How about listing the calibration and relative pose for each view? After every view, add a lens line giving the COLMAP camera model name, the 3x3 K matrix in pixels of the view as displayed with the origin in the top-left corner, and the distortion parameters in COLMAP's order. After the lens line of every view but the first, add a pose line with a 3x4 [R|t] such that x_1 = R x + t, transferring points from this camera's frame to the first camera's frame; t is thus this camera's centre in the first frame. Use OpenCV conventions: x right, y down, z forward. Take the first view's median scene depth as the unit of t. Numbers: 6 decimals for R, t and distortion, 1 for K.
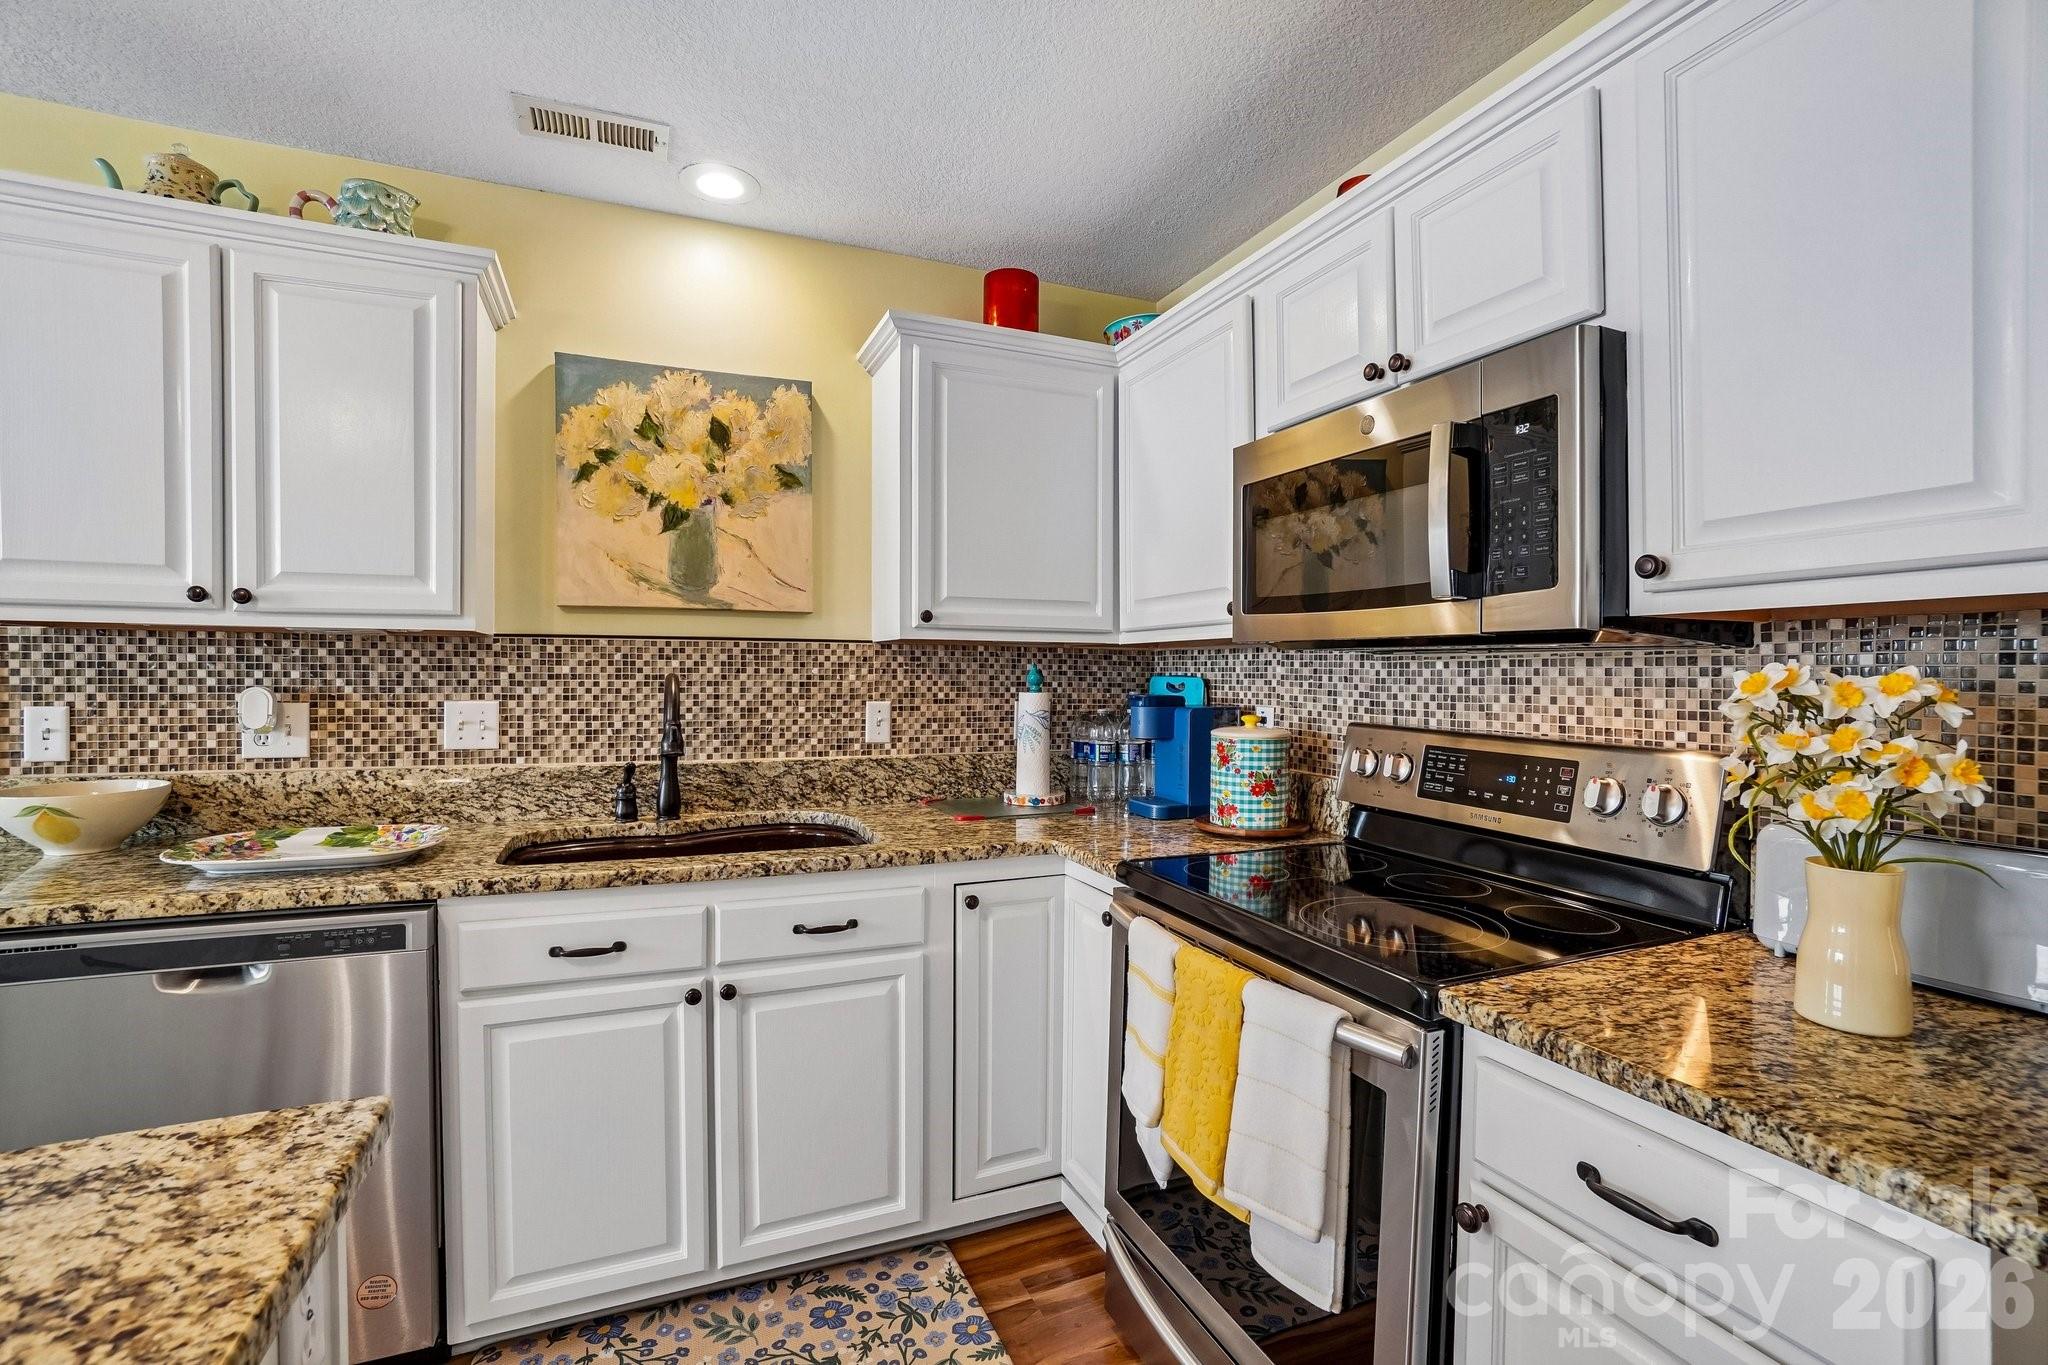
lens RADIAL K [[902.1, 0, 1016.8], [0, 902.1, 681.2], [0, 0, 1]] dist [-0.064817, 0.023884]
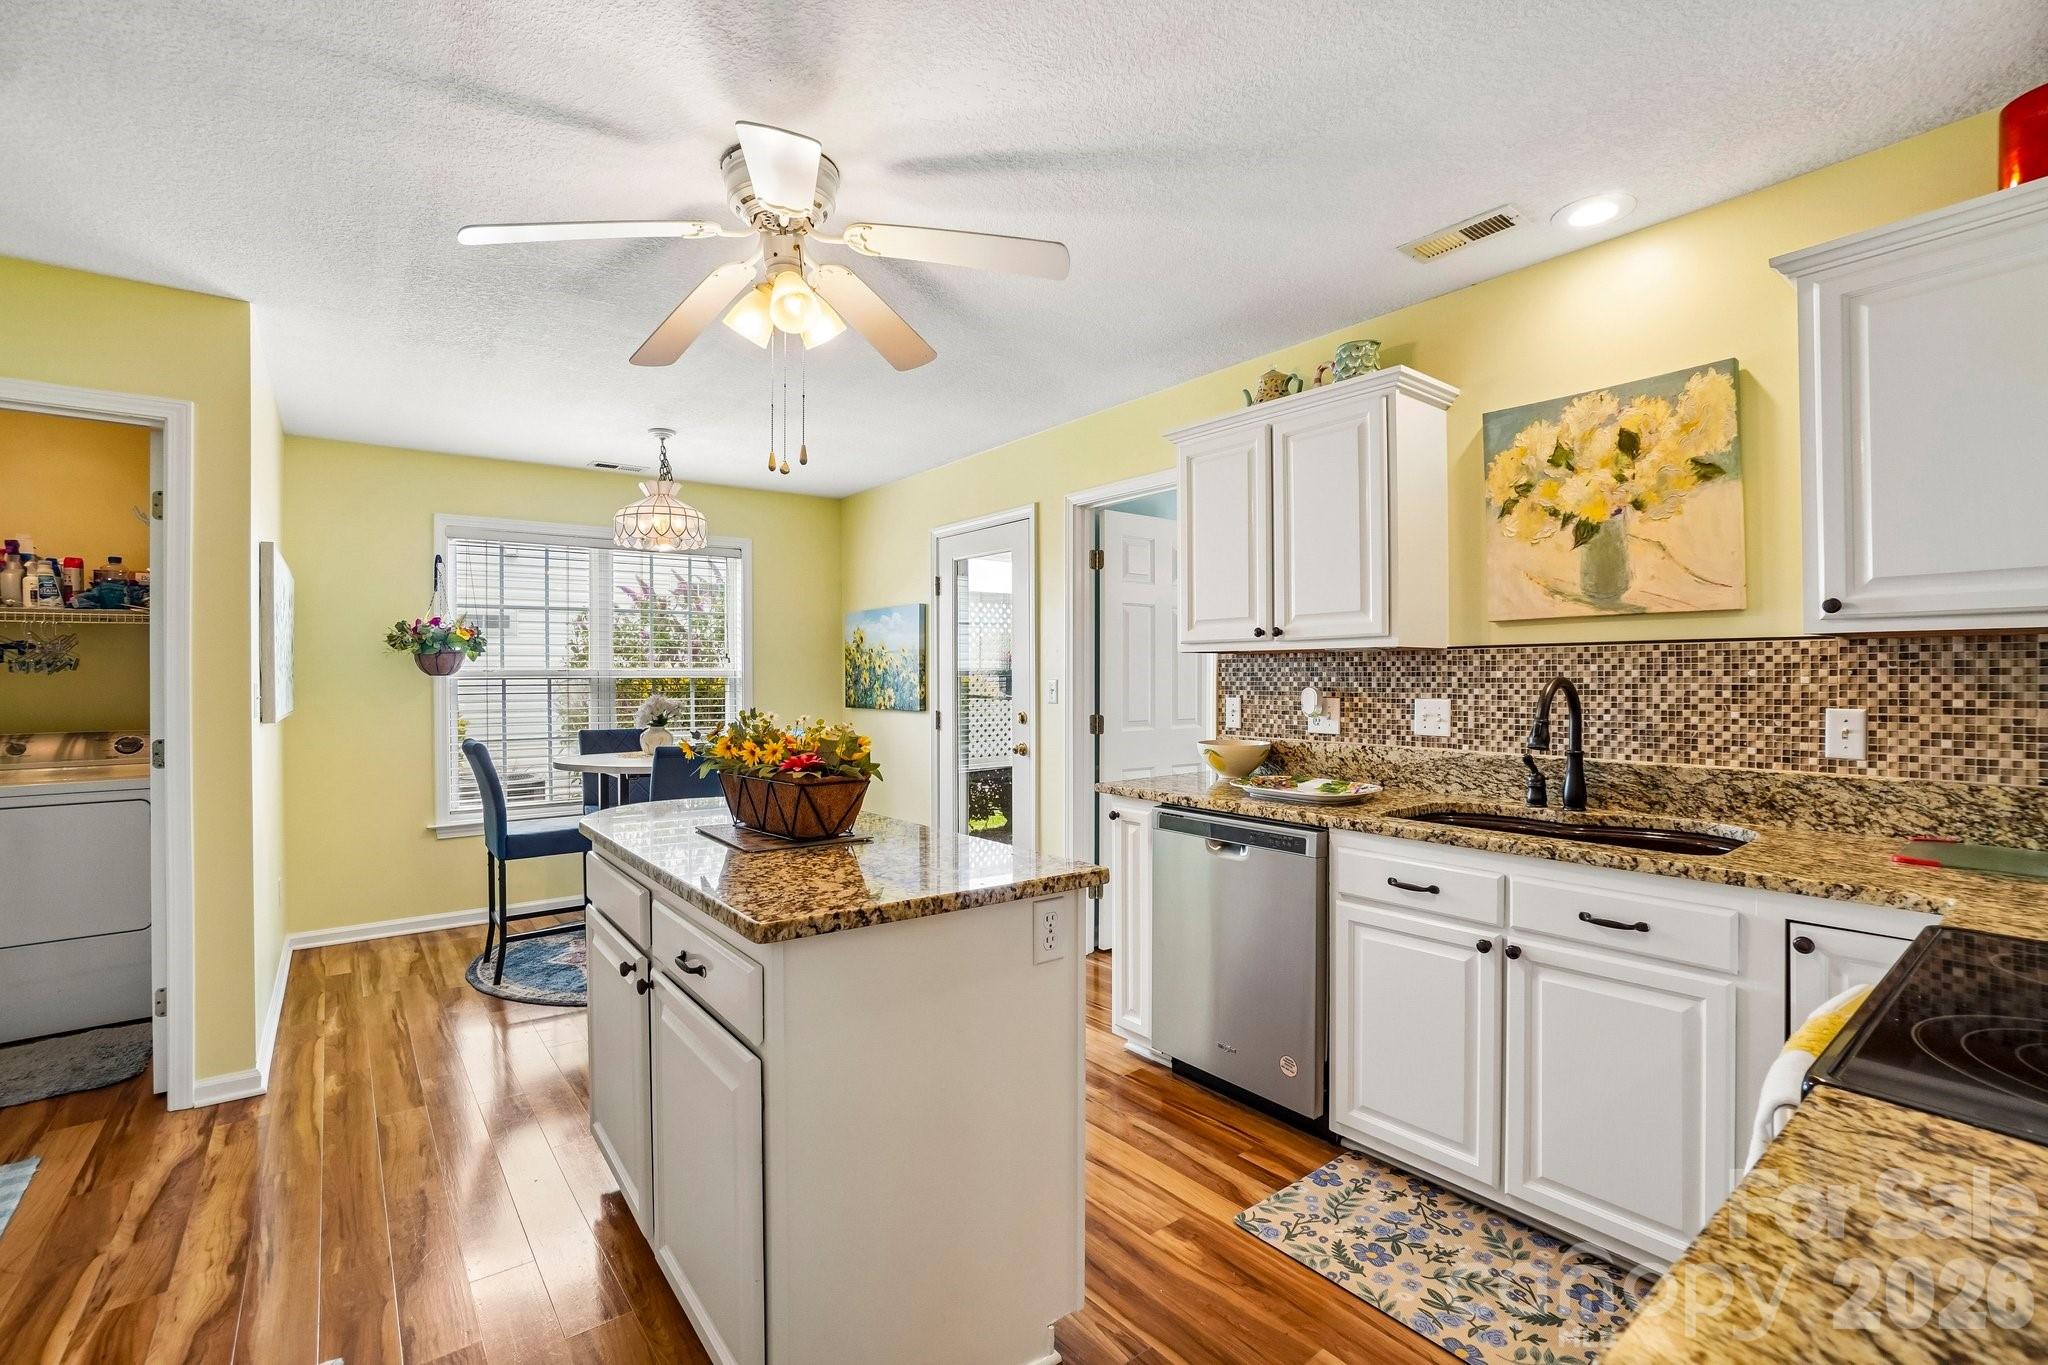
lens RADIAL K [[903.1, 0, 1016.8], [0, 903.1, 686.6], [0, 0, 1]] dist [-0.062836, 0.023840]
pose [[0.247634, 0.002070, -0.968851, 0.513434], [-0.004440, 0.999990, 0.001001, 0.005406], [0.968844, 0.004054, 0.247640, 0.075559]]
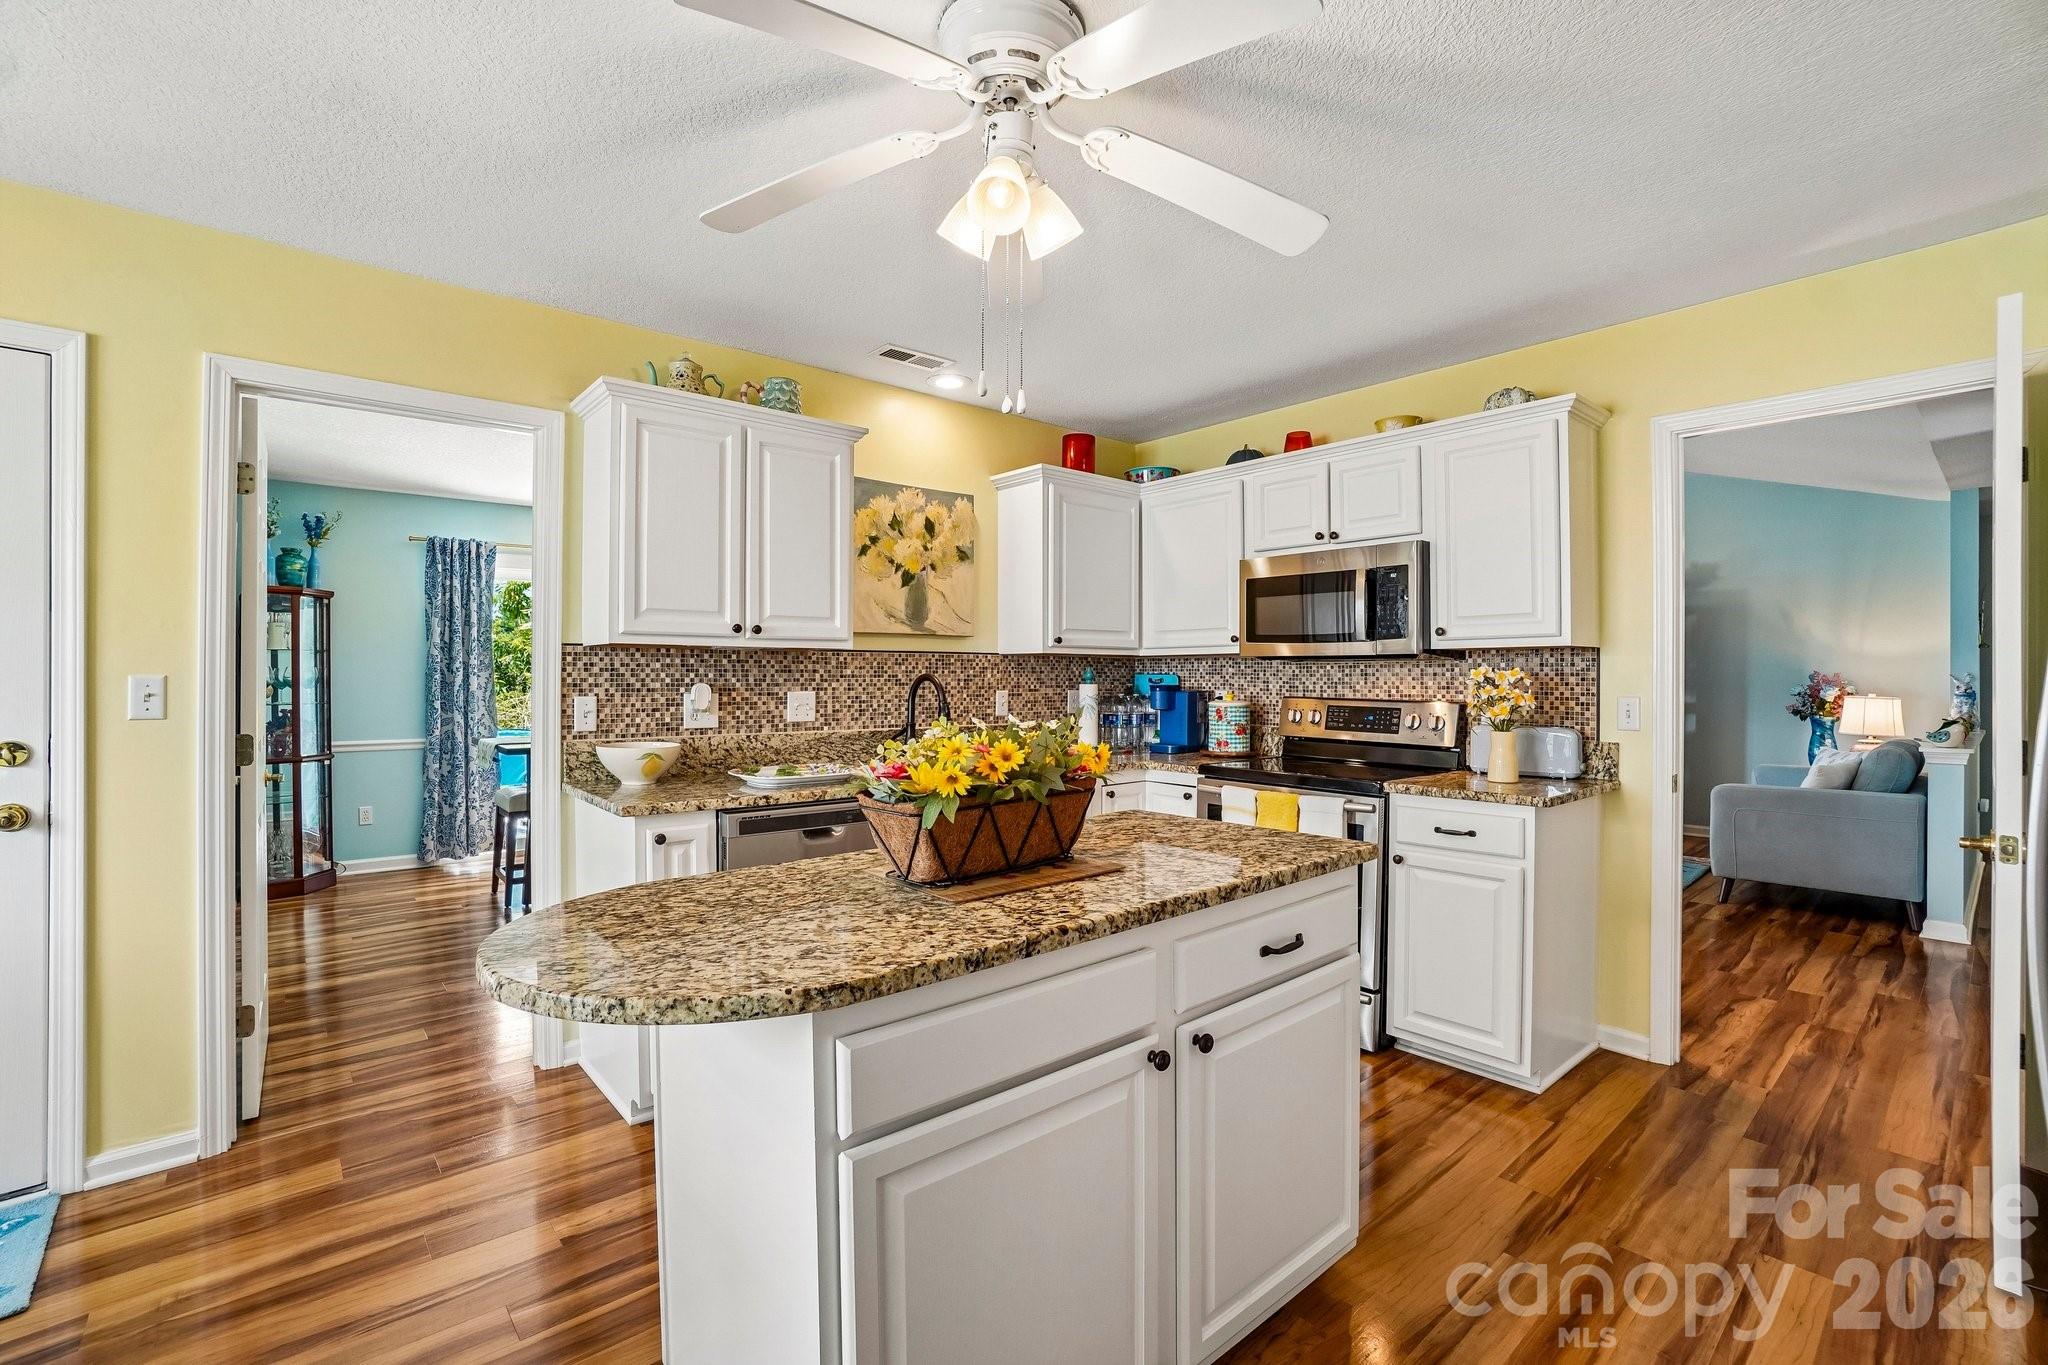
lens RADIAL K [[903.1, 0, 1016.8], [0, 903.1, 686.6], [0, 0, 1]] dist [-0.062836, 0.023840]
pose [[0.954123, -0.009965, 0.299250, -0.736855], [0.008891, 0.999948, 0.004953, 0.008873], [-0.299284, -0.002065, 0.954162, -0.677802]]
